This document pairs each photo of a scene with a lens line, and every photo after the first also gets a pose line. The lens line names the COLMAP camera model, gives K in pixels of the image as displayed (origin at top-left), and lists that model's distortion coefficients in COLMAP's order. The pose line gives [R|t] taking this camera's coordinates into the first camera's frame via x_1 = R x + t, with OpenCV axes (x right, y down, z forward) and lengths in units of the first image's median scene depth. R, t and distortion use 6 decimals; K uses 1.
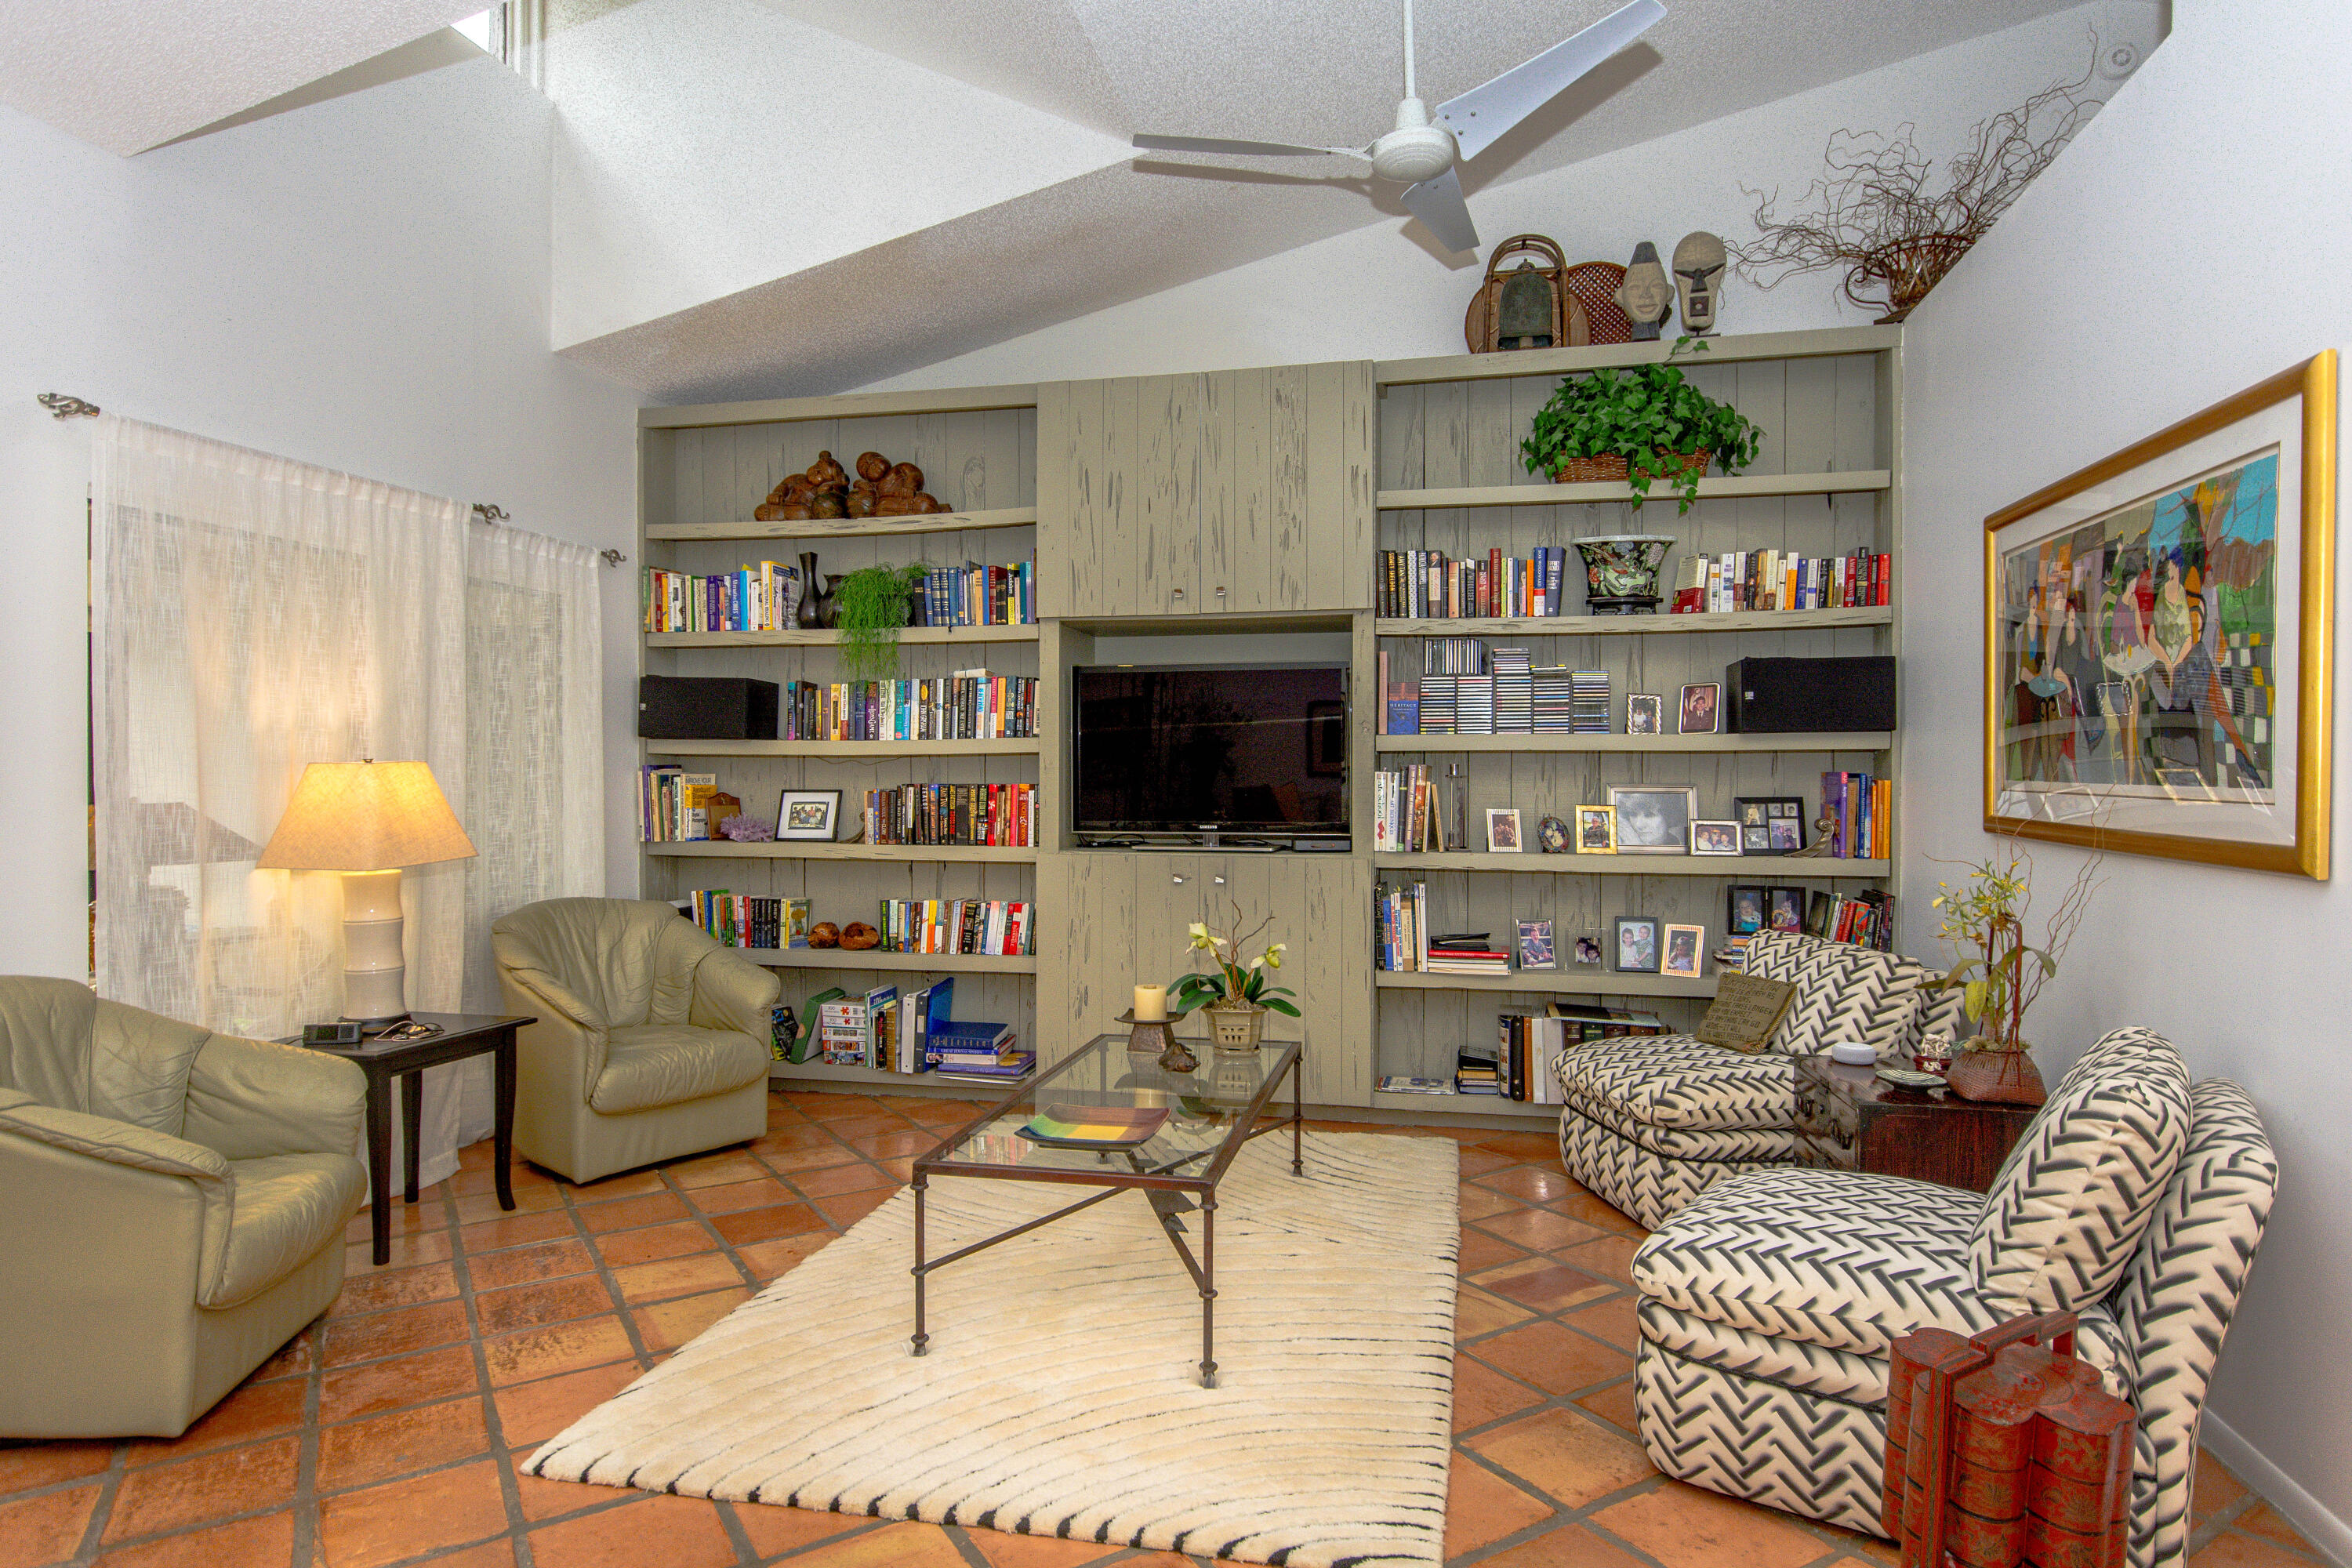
lens RADIAL K [[1295.0, 0, 1089.3], [0, 1295.0, 787.1], [0, 0, 1]] dist [0.010450, -0.000329]
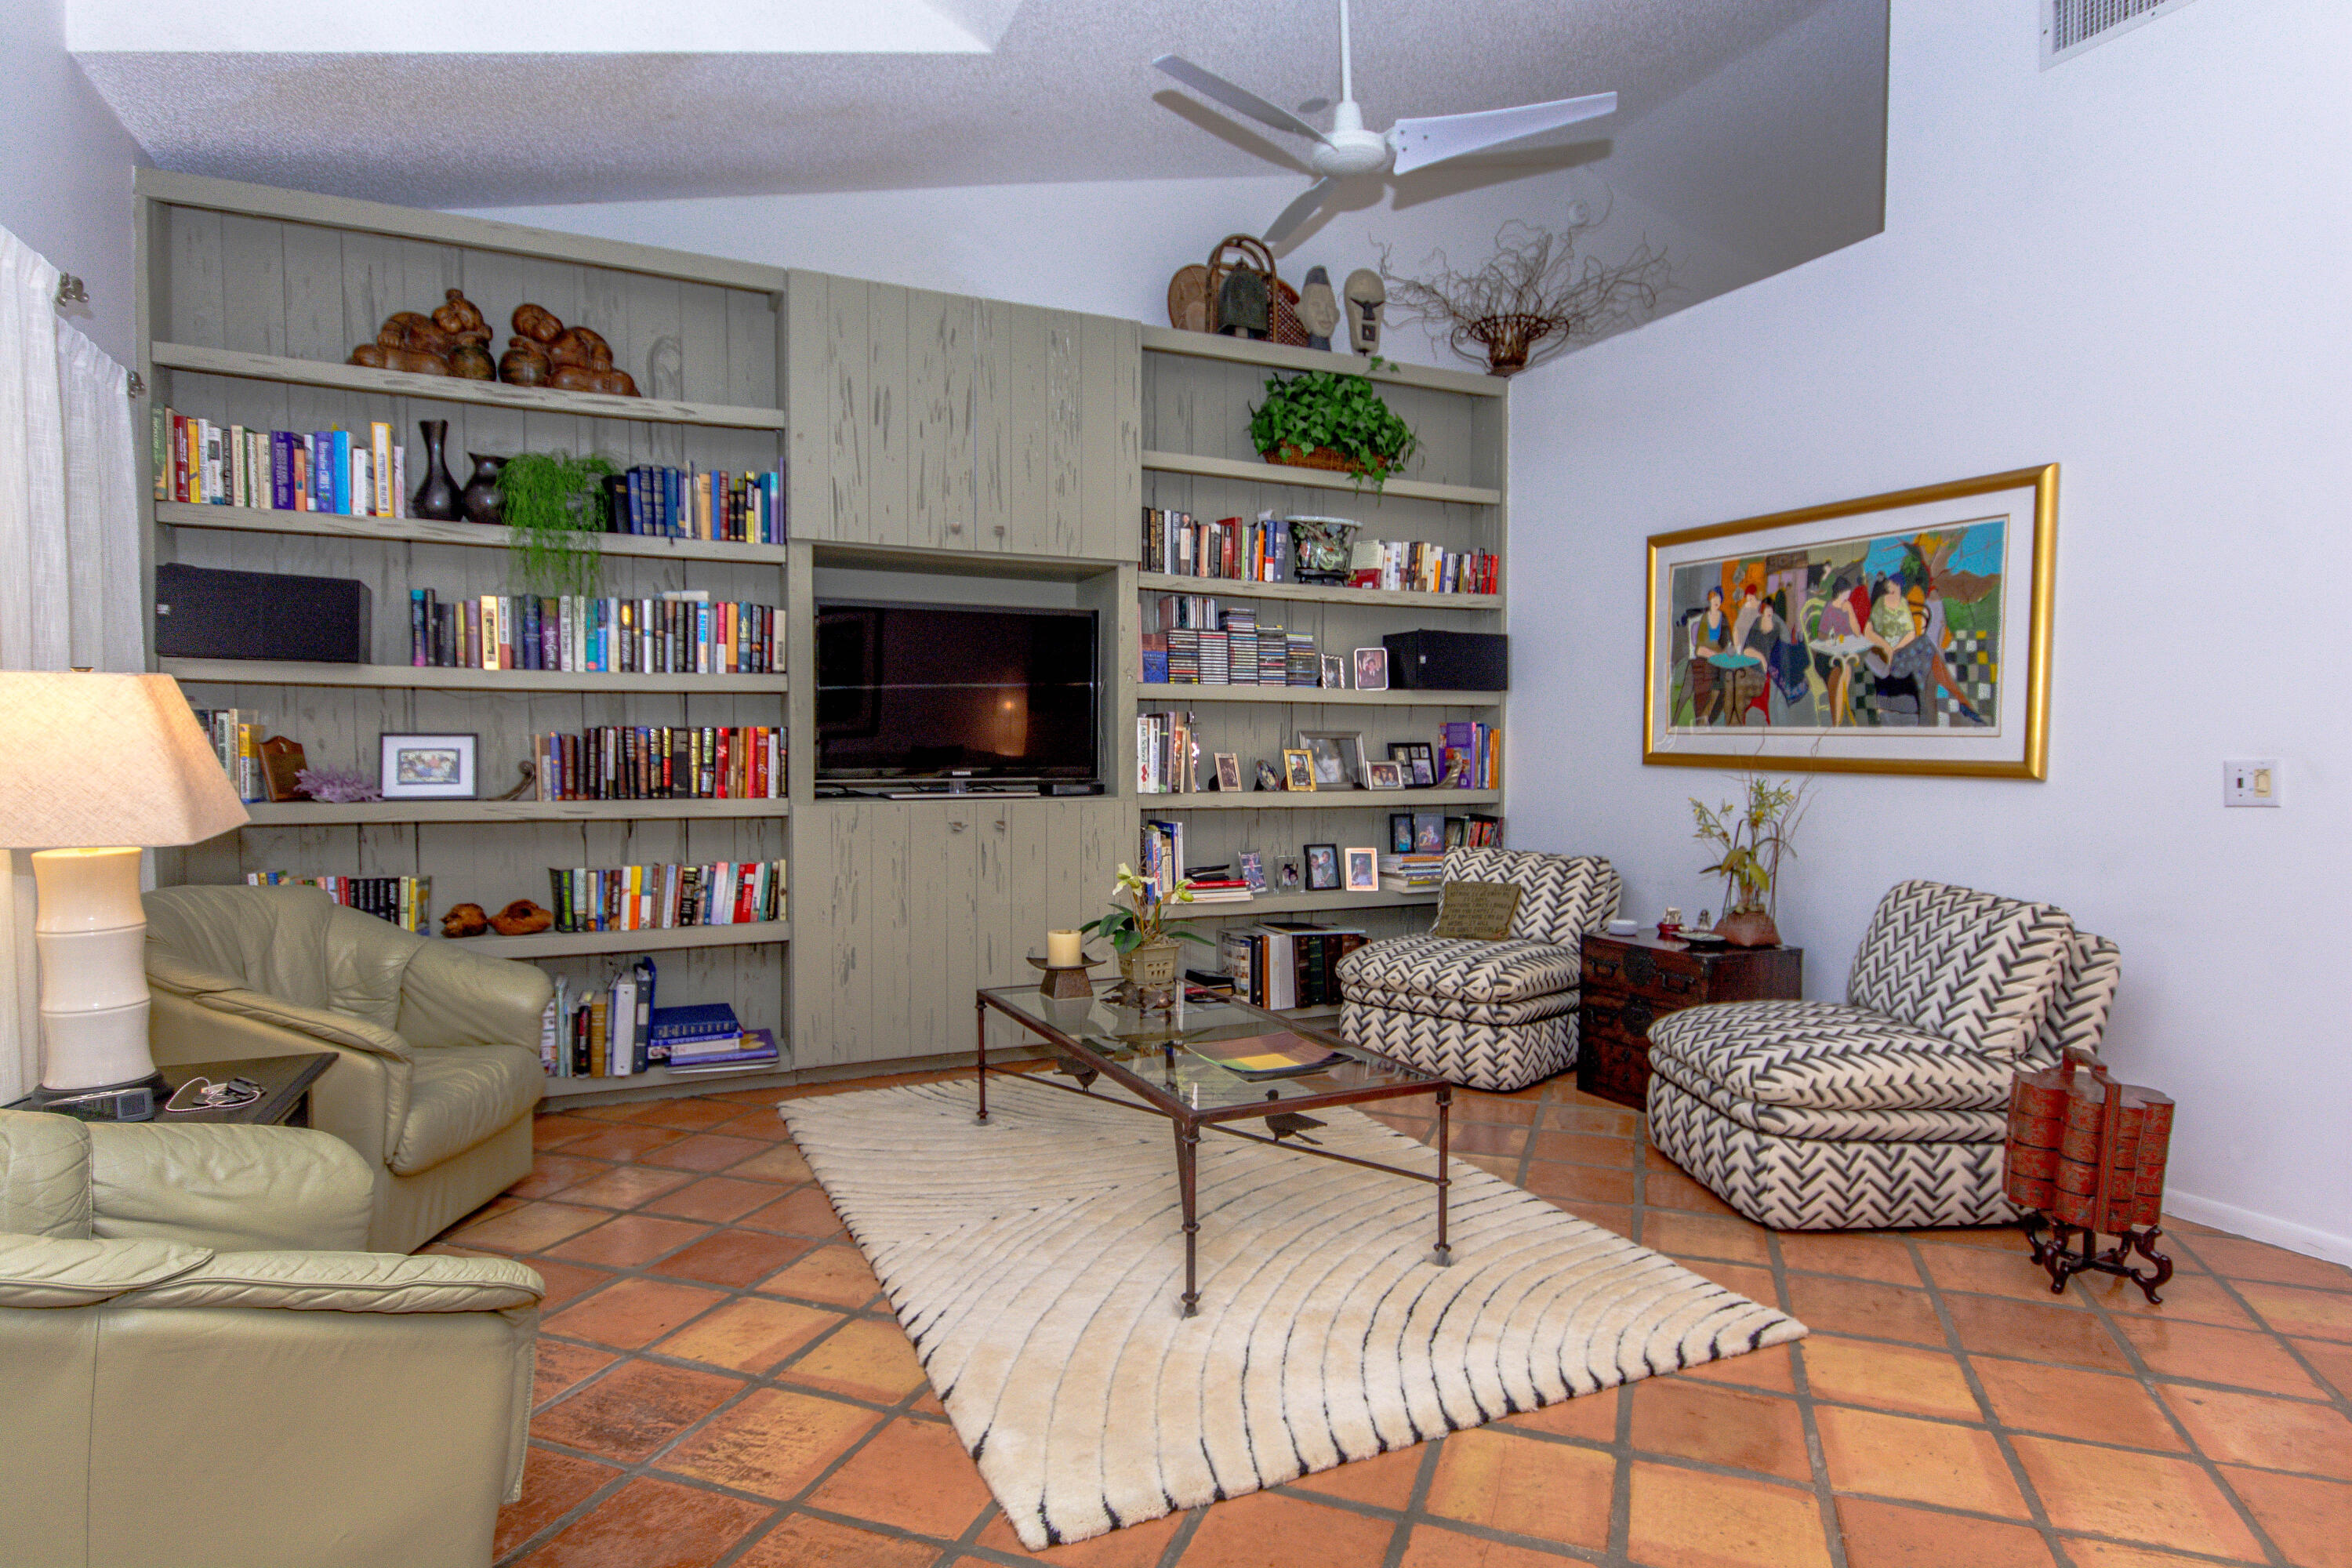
lens RADIAL K [[1295.0, 0, 1171.2], [0, 1295.0, 789.9], [0, 0, 1]] dist [0.010450, -0.000329]
pose [[0.792845, -0.019226, 0.609120, -0.404186], [-0.000776, 0.999470, 0.032557, 0.012450], [-0.609423, -0.026285, 0.792409, 0.149560]]
